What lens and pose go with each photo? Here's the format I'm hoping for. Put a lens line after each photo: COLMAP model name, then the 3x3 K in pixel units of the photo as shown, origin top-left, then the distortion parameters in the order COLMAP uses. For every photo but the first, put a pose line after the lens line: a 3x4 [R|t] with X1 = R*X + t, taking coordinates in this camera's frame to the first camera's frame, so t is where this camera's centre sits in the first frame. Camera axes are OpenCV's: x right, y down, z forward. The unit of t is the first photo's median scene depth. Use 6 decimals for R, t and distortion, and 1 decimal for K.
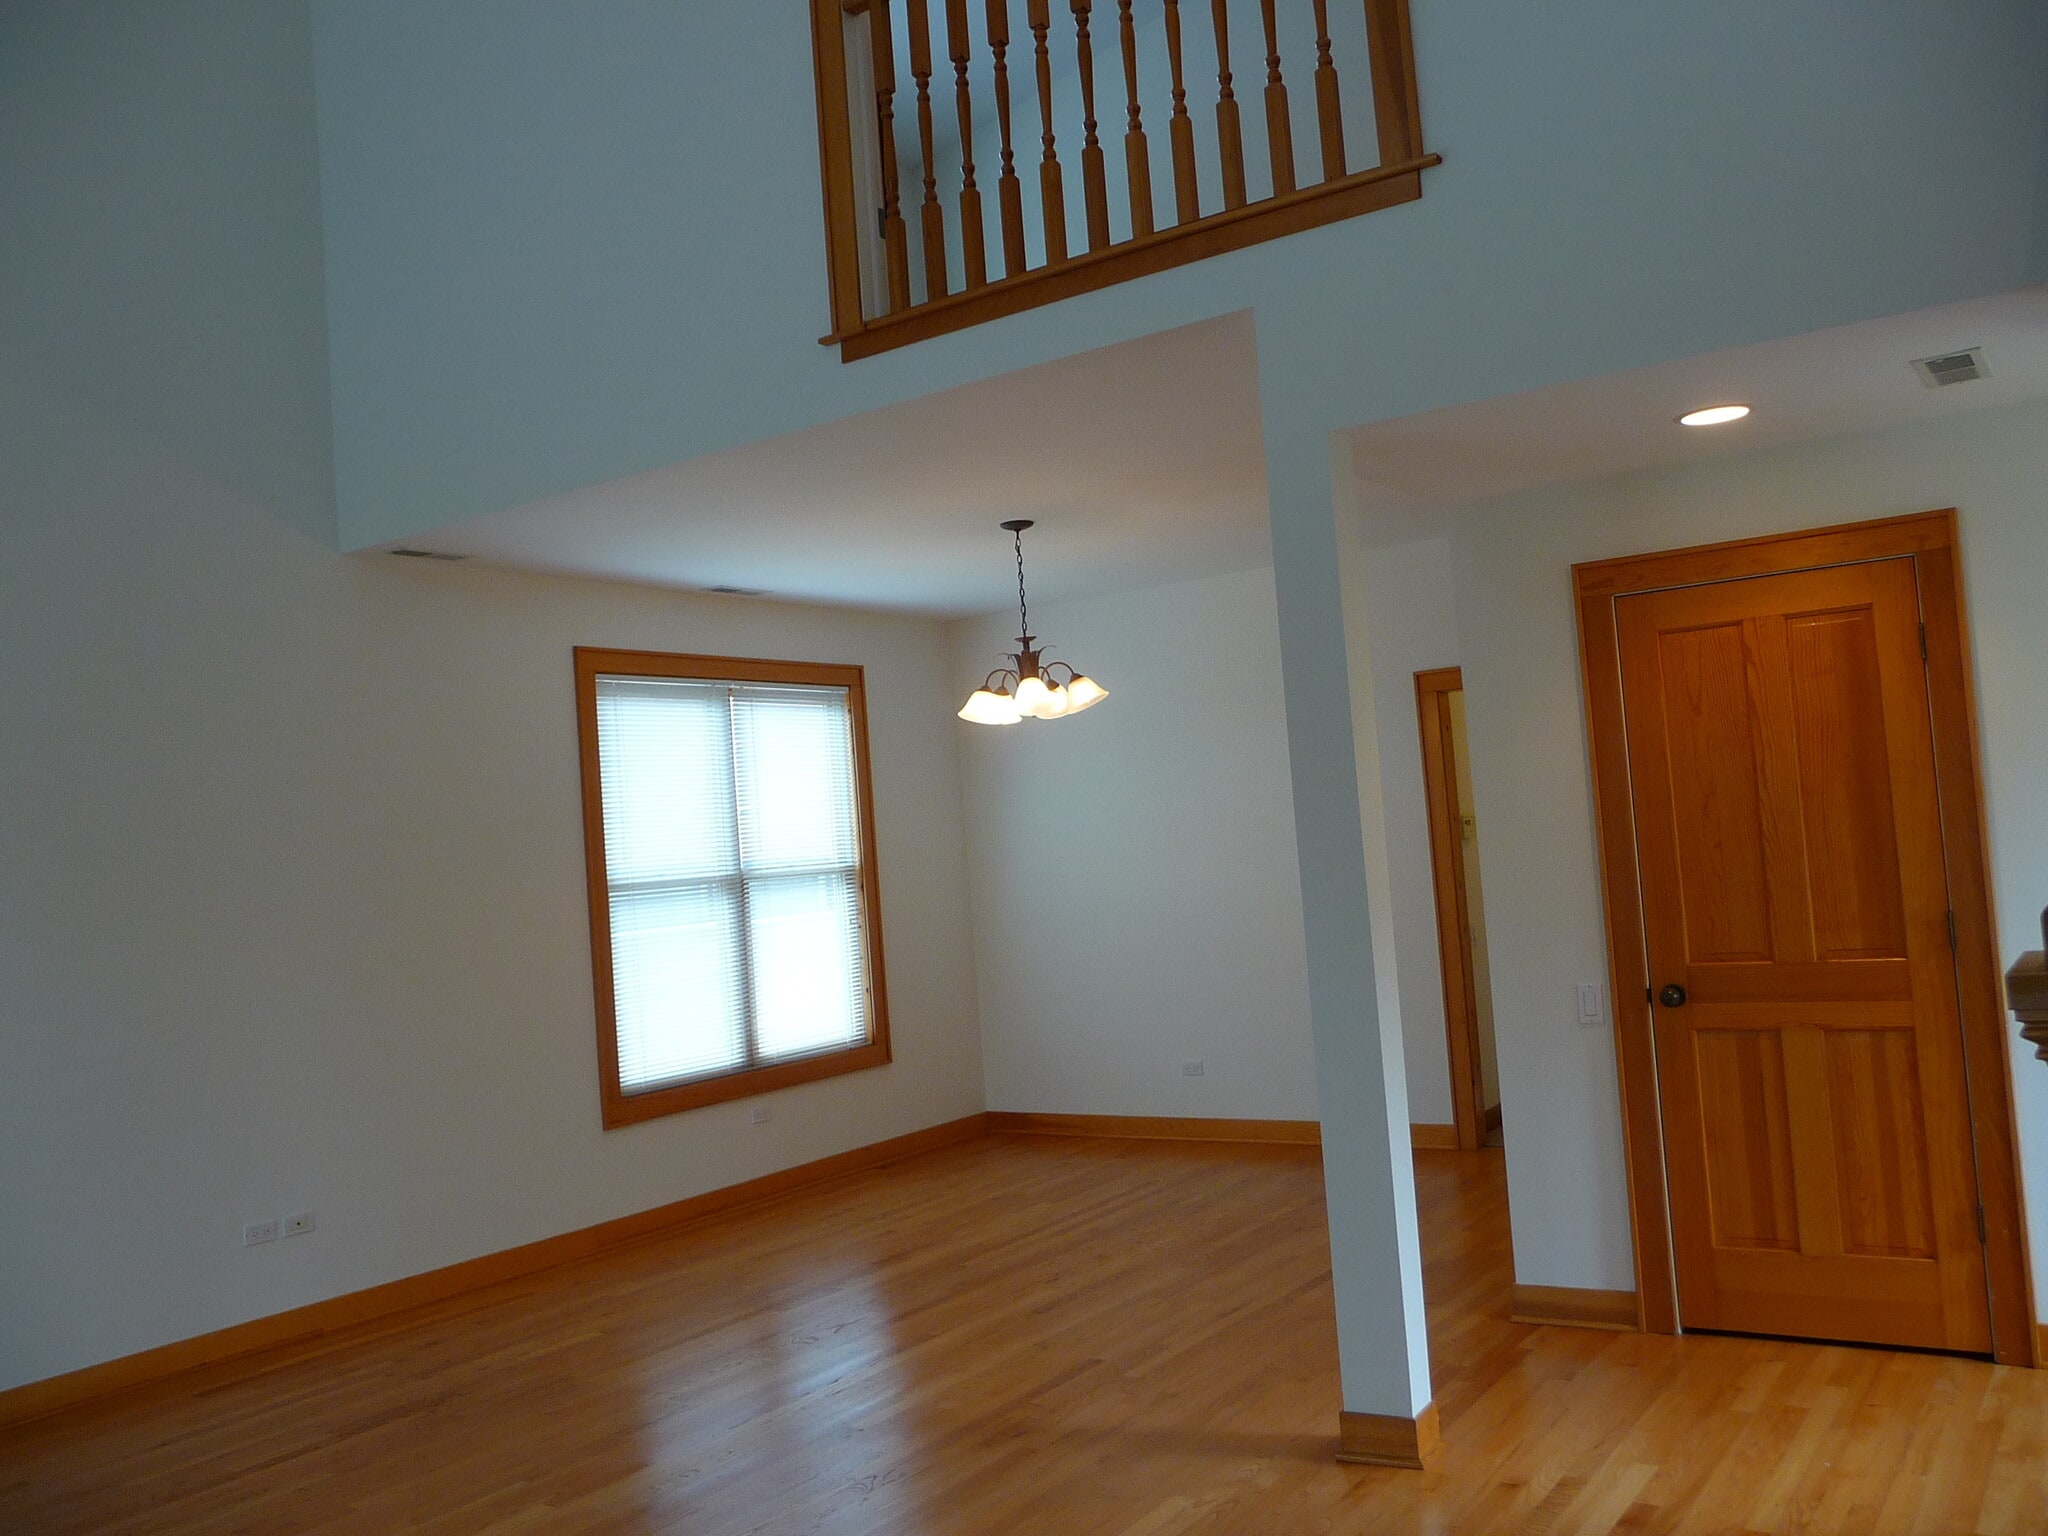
lens RADIAL K [[1721.8, 0, 1024.0], [0, 1721.8, 768.0], [0, 0, 1]] dist [-0.008868, -0.000653]
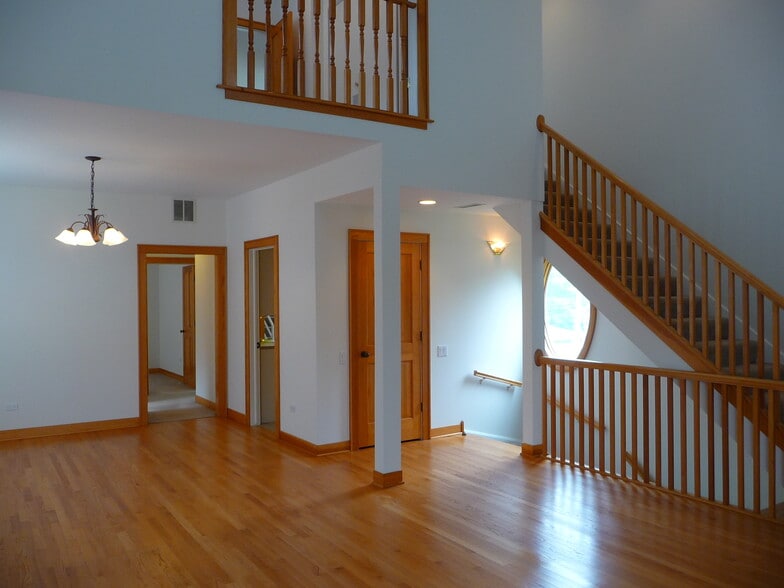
lens RADIAL K [[659.1, 0, 392.0], [0, 659.1, 294.0], [0, 0, 1]] dist [-0.008868, -0.000653]
pose [[0.388718, 0.072453, 0.918504, -0.924060], [-0.063120, 0.996655, -0.051905, 0.080490], [-0.919192, -0.037799, 0.391991, 0.445905]]
